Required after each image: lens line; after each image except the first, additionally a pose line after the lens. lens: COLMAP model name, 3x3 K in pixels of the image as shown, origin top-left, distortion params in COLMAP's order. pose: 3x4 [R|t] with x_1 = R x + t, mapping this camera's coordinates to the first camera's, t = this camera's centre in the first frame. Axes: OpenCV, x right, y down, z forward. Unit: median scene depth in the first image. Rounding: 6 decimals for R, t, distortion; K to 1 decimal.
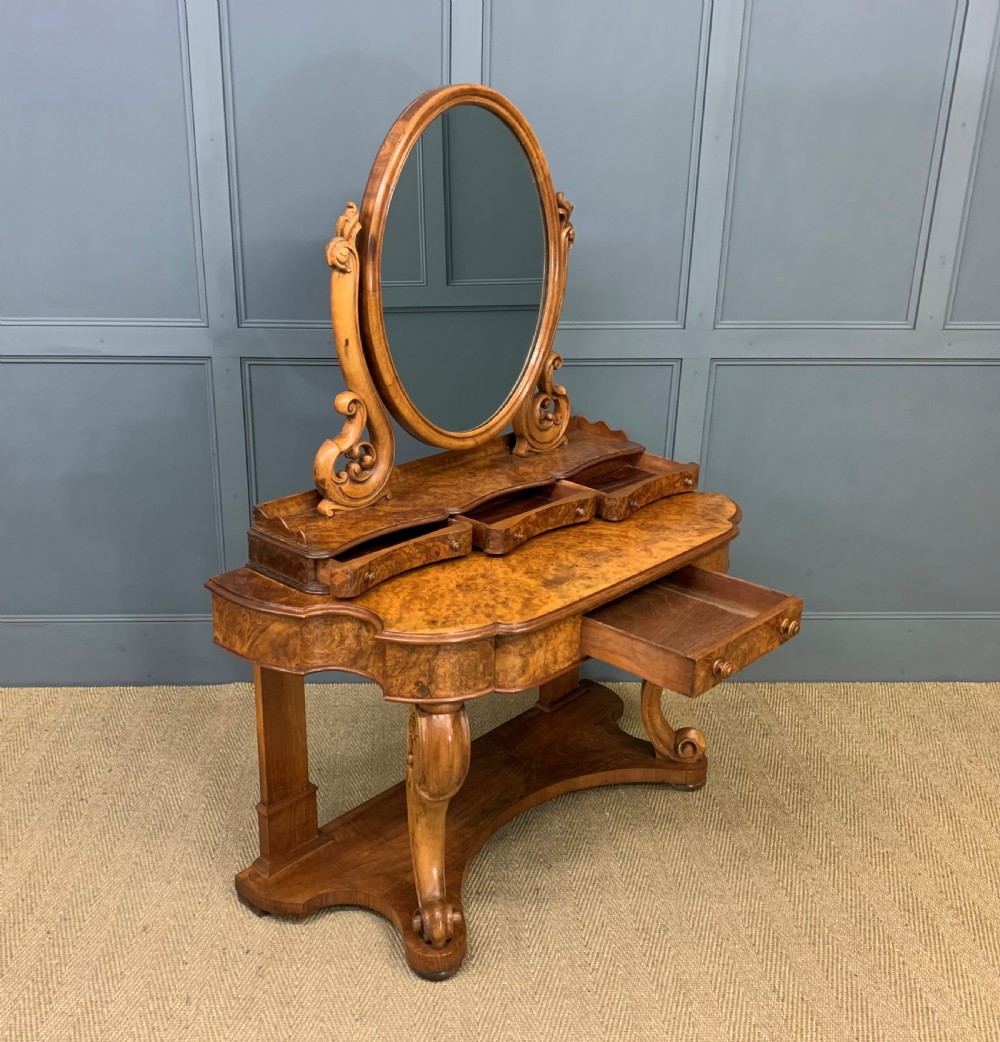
lens RADIAL K [[1077.4, 0, 441.9], [0, 1077.4, 521.0], [0, 0, 1]] dist [0.156650, -0.423718]
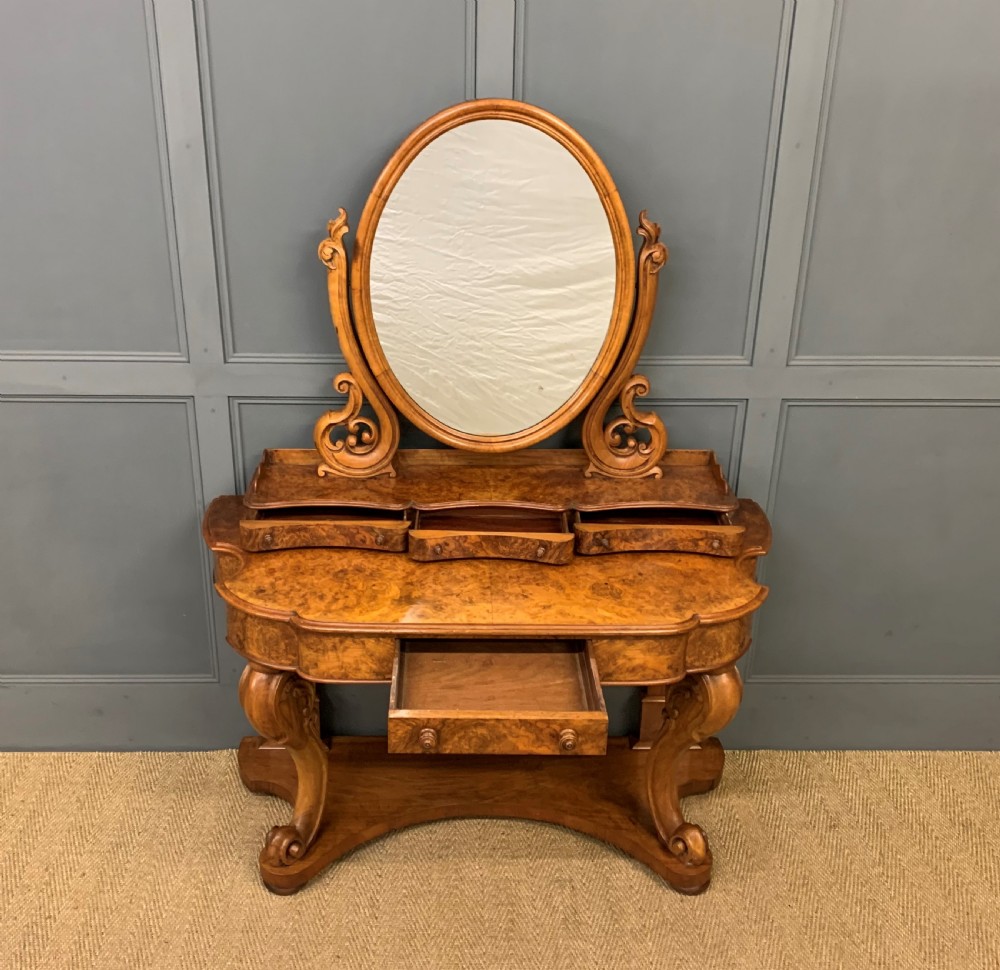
lens RADIAL K [[1125.1, 0, 470.9], [0, 1125.1, 482.8], [0, 0, 1]] dist [0.161726, -0.371714]
pose [[0.710333, 0.293274, -0.639858, 0.748875], [-0.244860, 0.955242, 0.165999, -0.227147], [0.659903, 0.038761, 0.750351, 0.217485]]
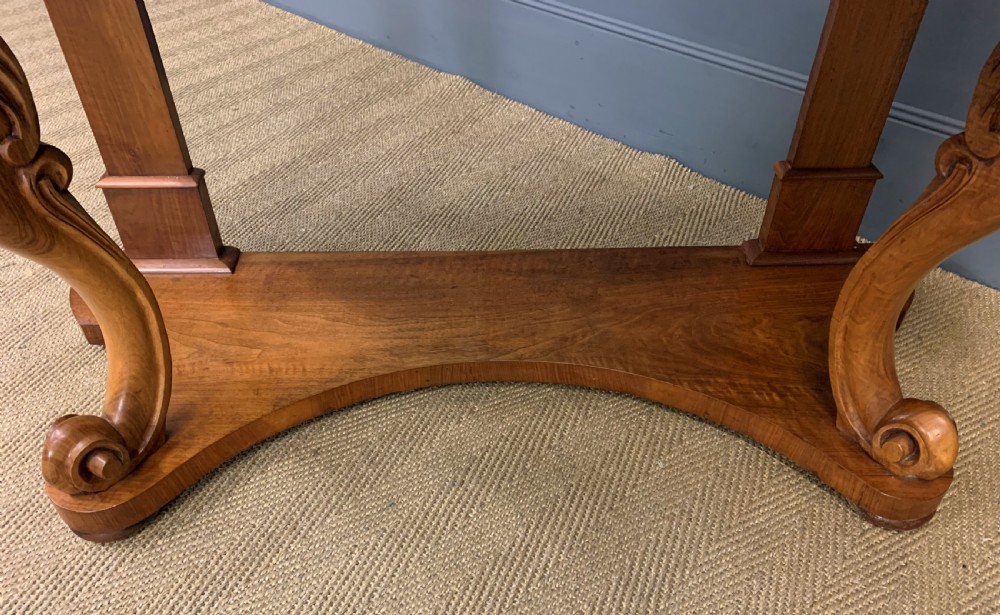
lens RADIAL K [[752.7, 0, 500.9], [0, 752.7, 359.9], [0, 0, 1]] dist [0.022499, -0.000523]
pose [[0.711709, 0.466768, -0.524974, 0.310752], [-0.232159, 0.861619, 0.451349, 0.100440], [0.663002, -0.199352, 0.721586, 0.838814]]
